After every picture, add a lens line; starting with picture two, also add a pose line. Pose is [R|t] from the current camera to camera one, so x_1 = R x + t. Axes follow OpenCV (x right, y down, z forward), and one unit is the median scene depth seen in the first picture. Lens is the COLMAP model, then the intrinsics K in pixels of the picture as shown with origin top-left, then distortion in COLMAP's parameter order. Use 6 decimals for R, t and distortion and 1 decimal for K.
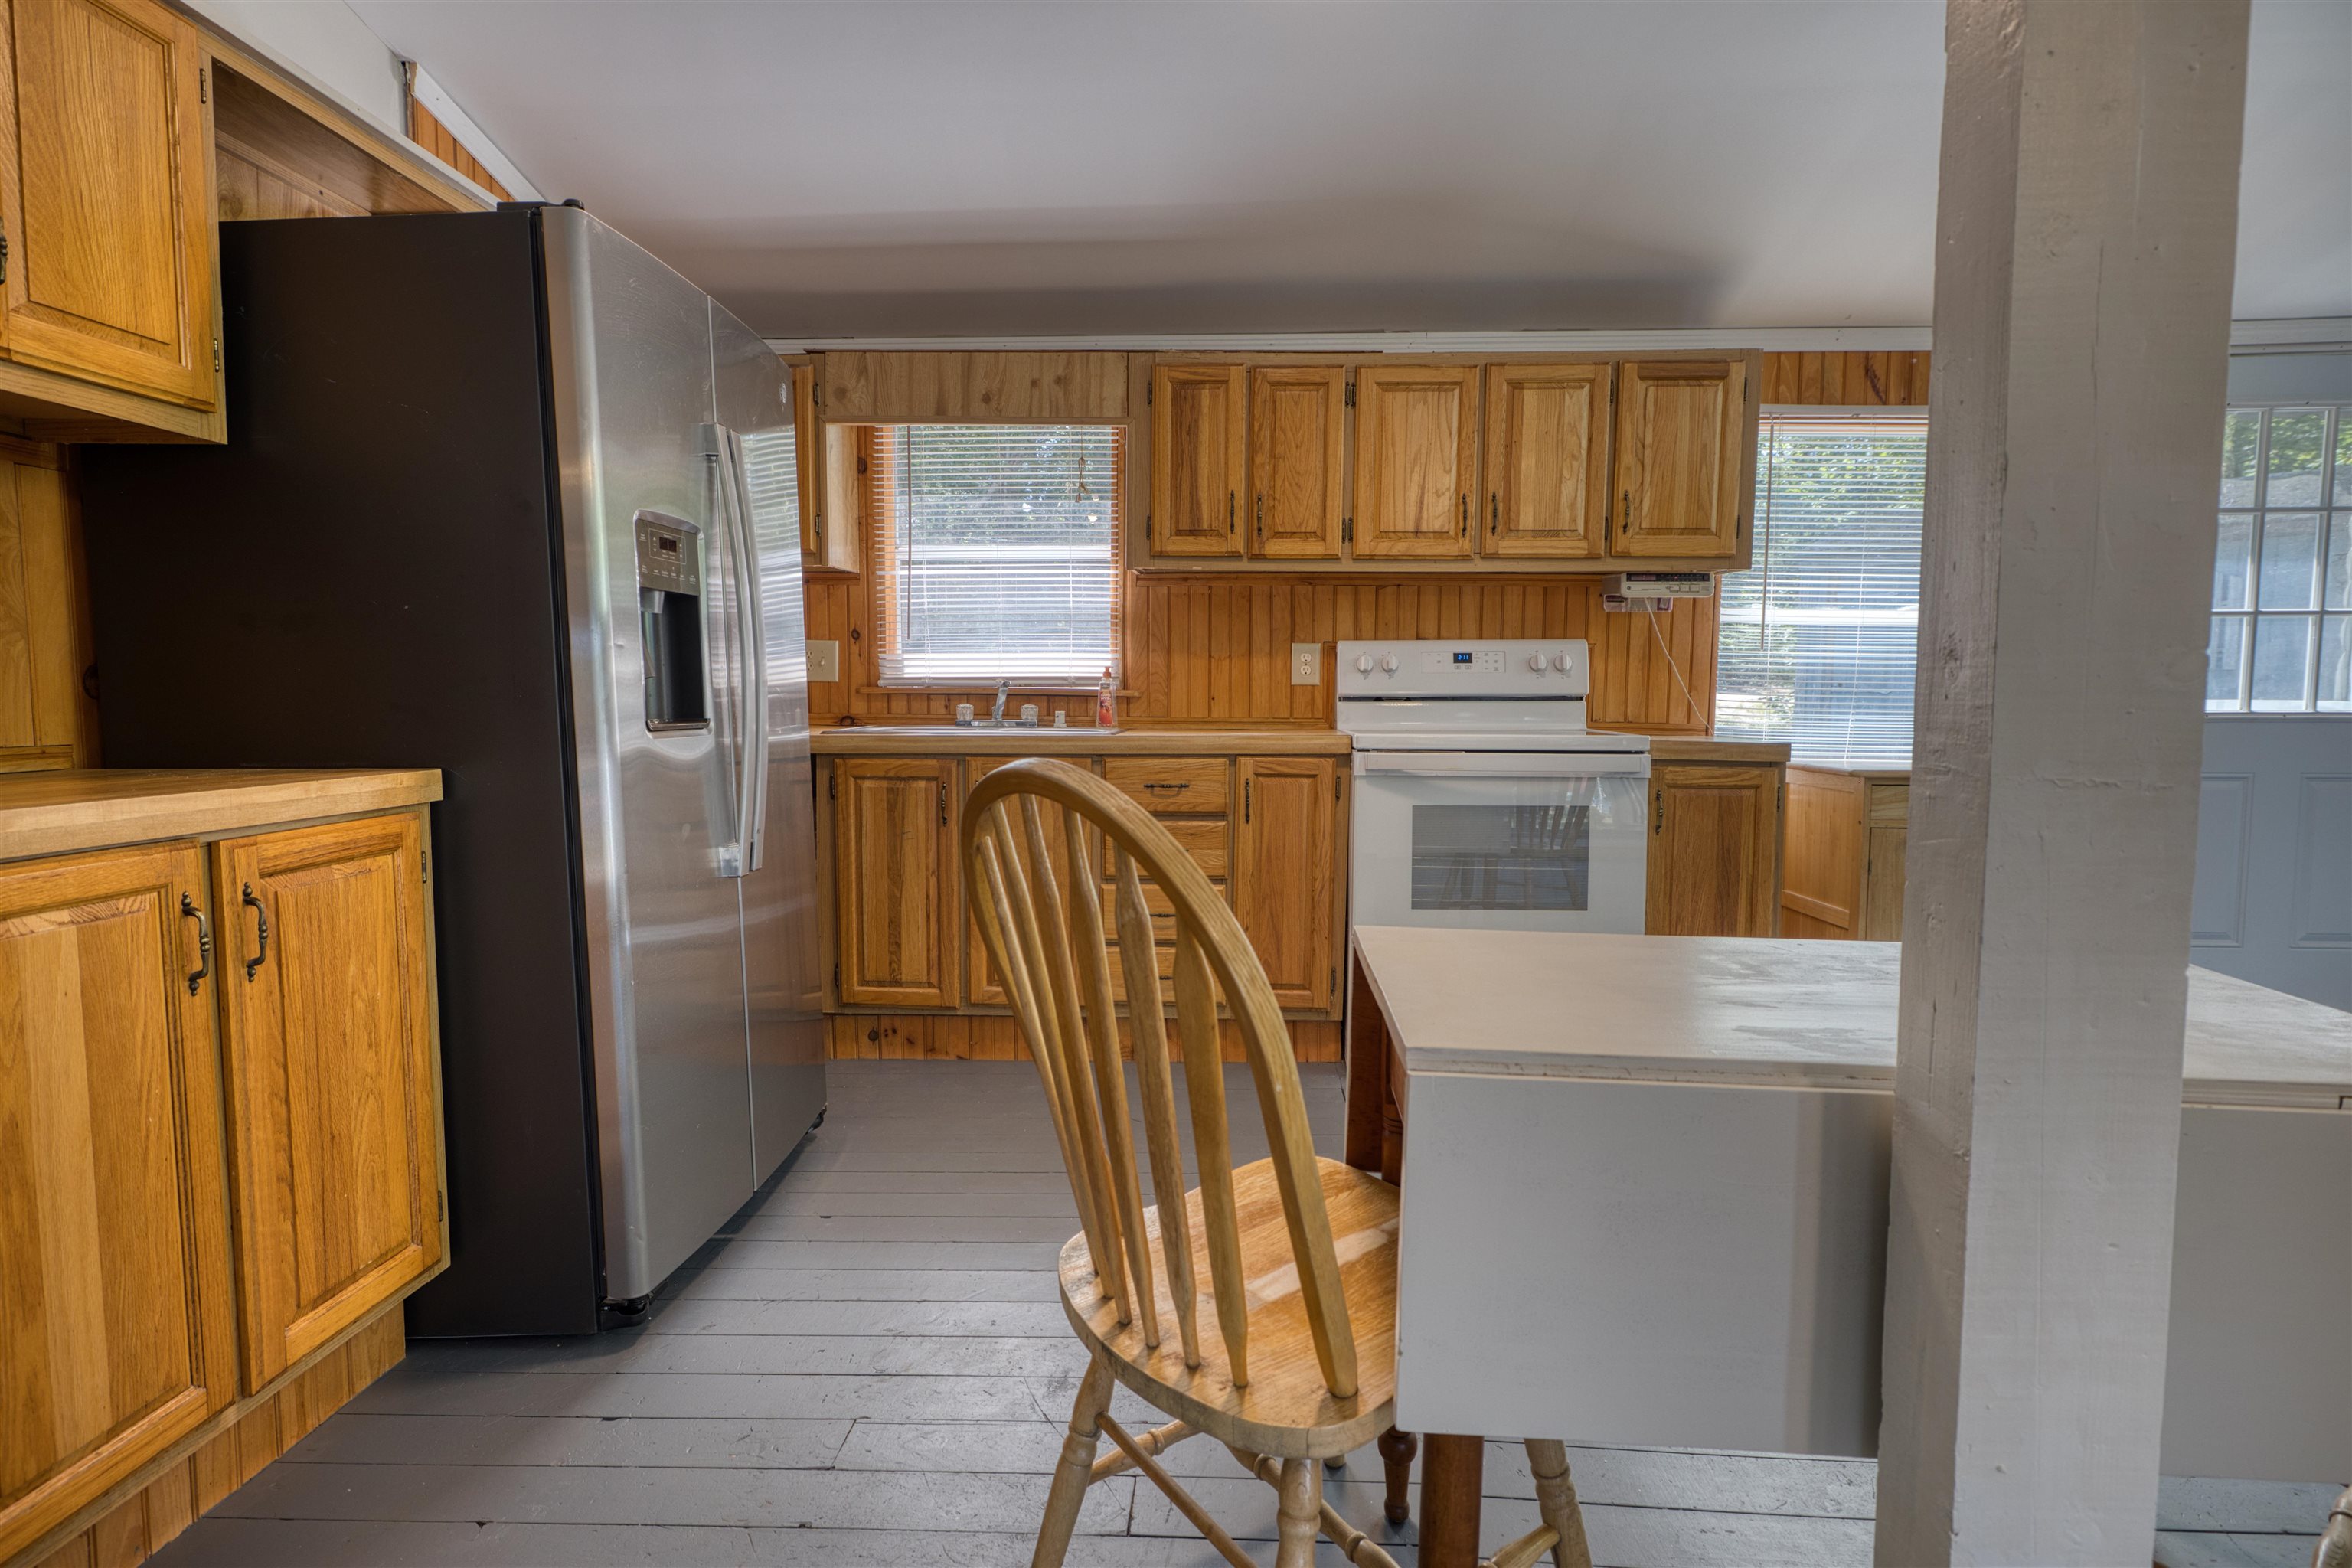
lens RADIAL K [[1173.0, 0, 1185.2], [0, 1173.0, 777.9], [0, 0, 1]] dist [0.002252, 0.000473]
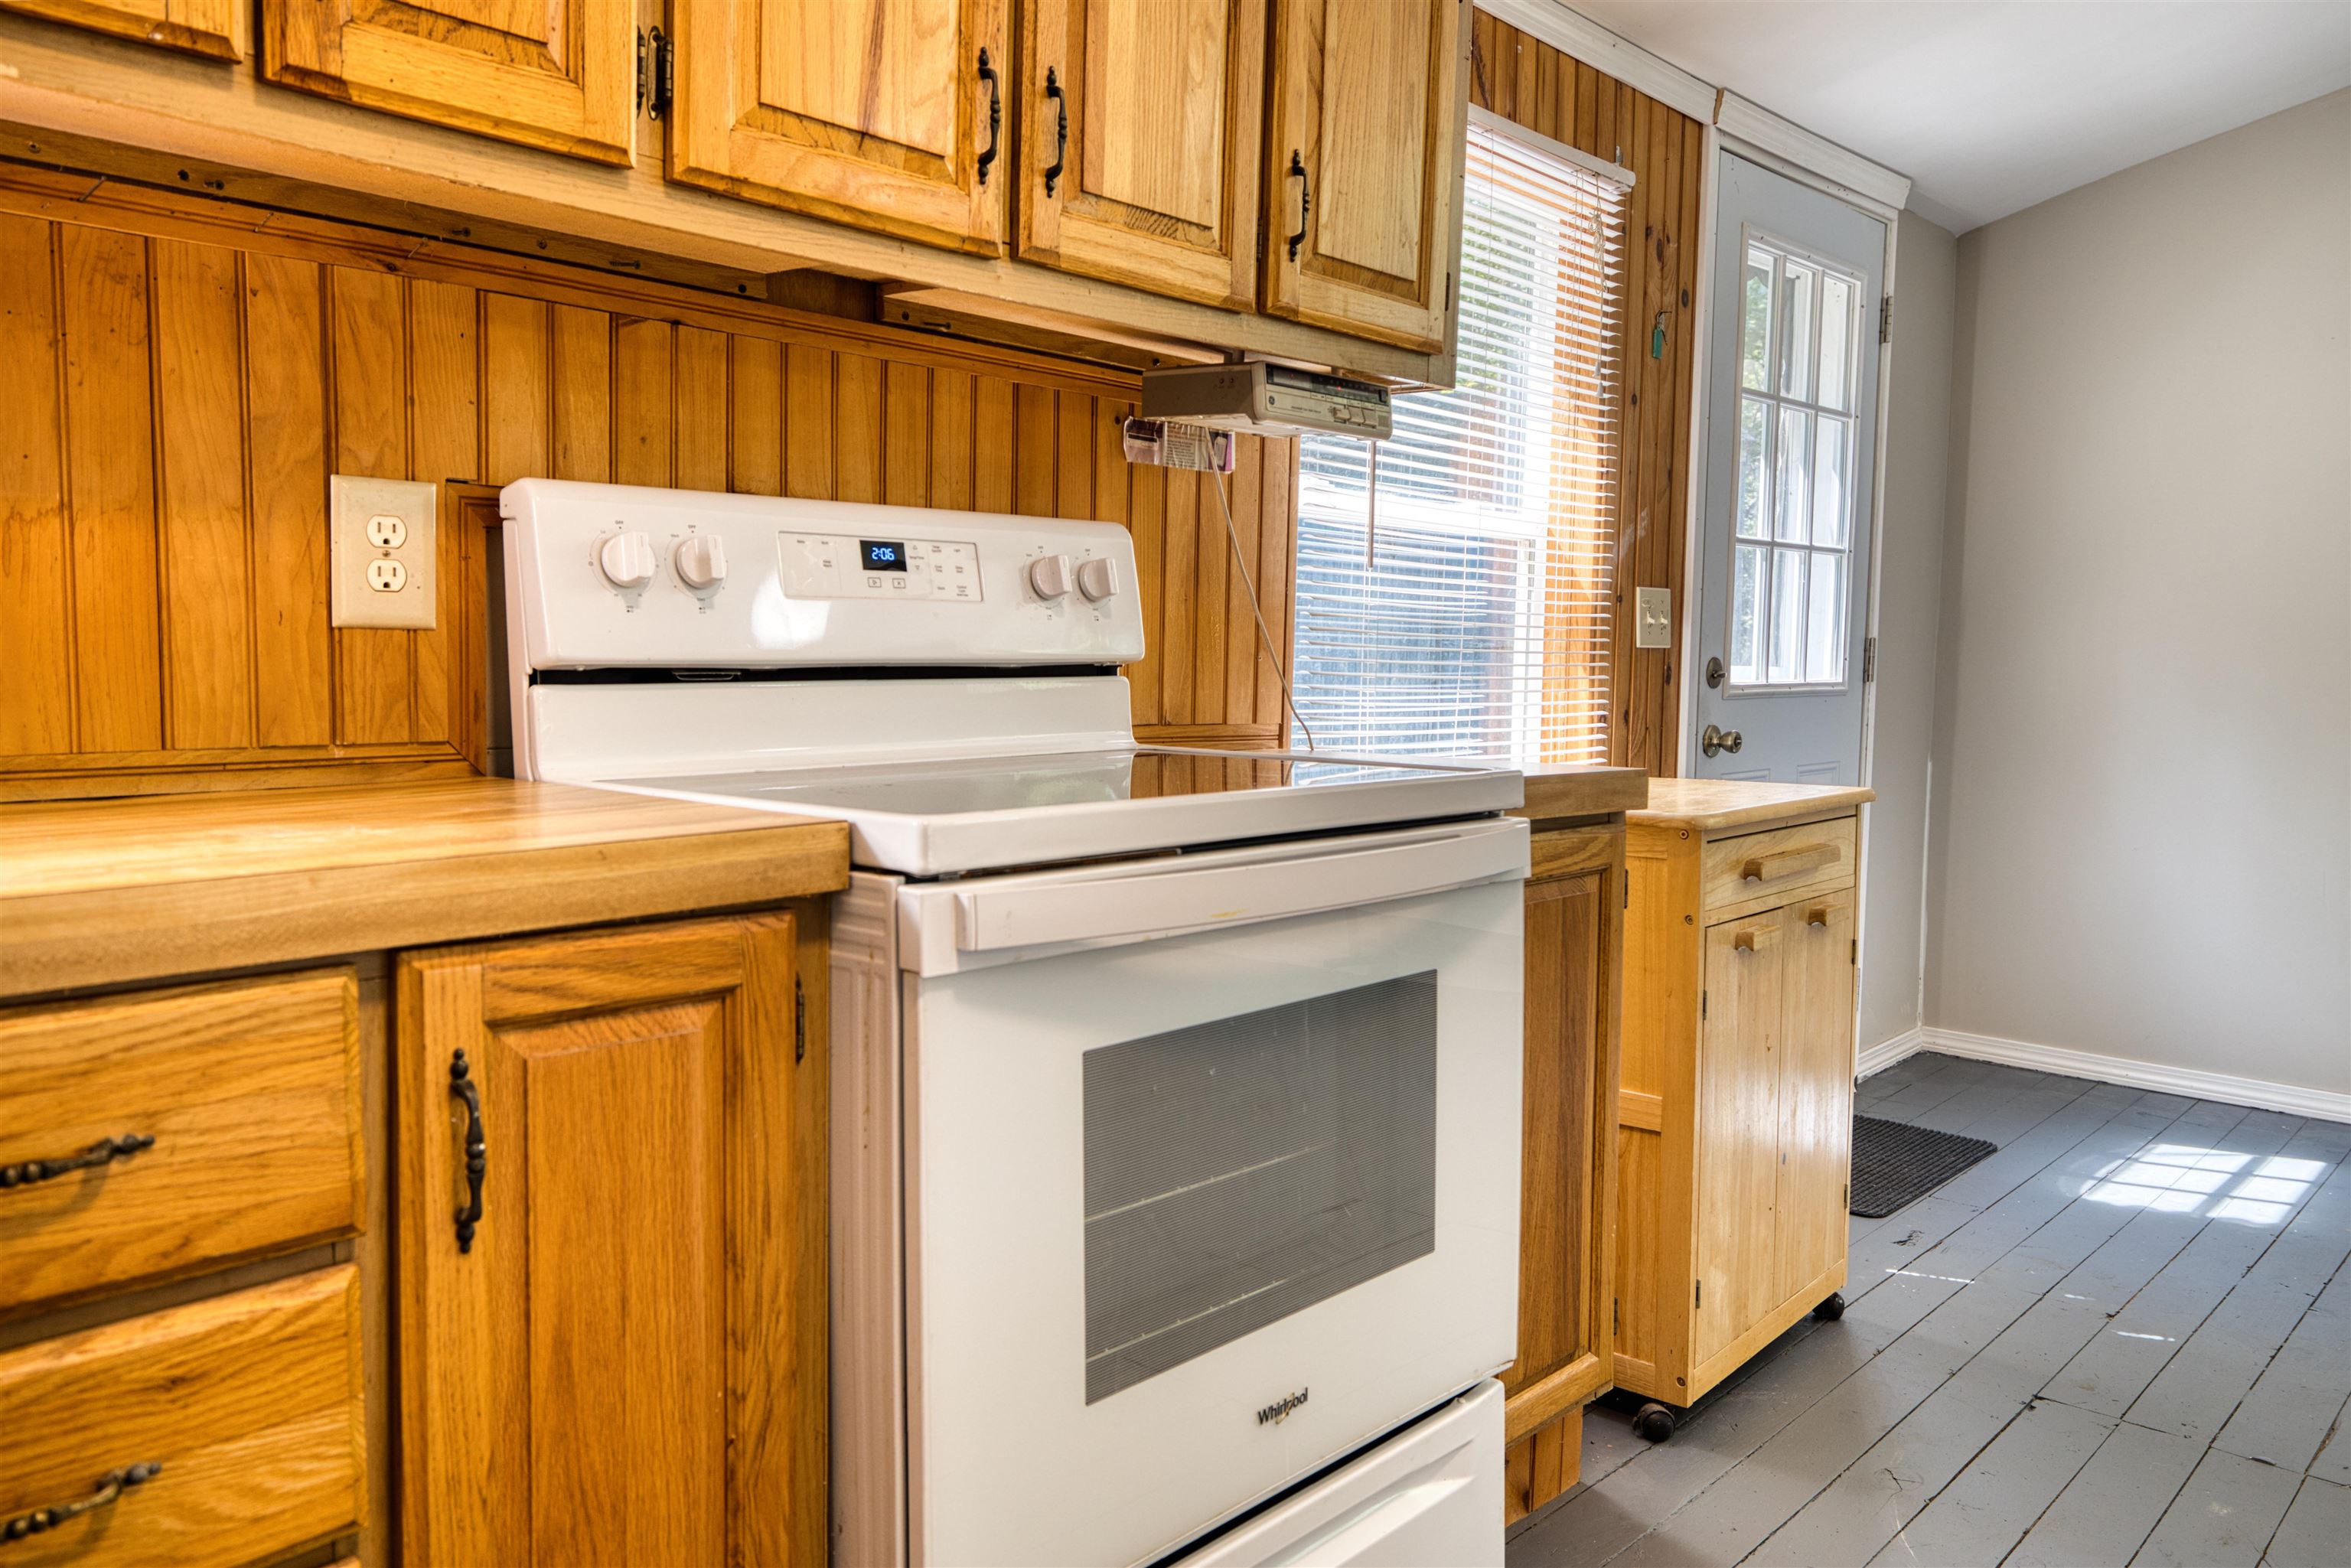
lens RADIAL K [[1645.7, 0, 1173.4], [0, 1645.7, 769.9], [0, 0, 1]] dist [0.012996, 0.003703]
pose [[0.656566, -0.051156, 0.752532, -0.082544], [0.050479, 0.998441, 0.023831, -0.048708], [-0.752578, 0.022340, 0.658124, 0.650178]]
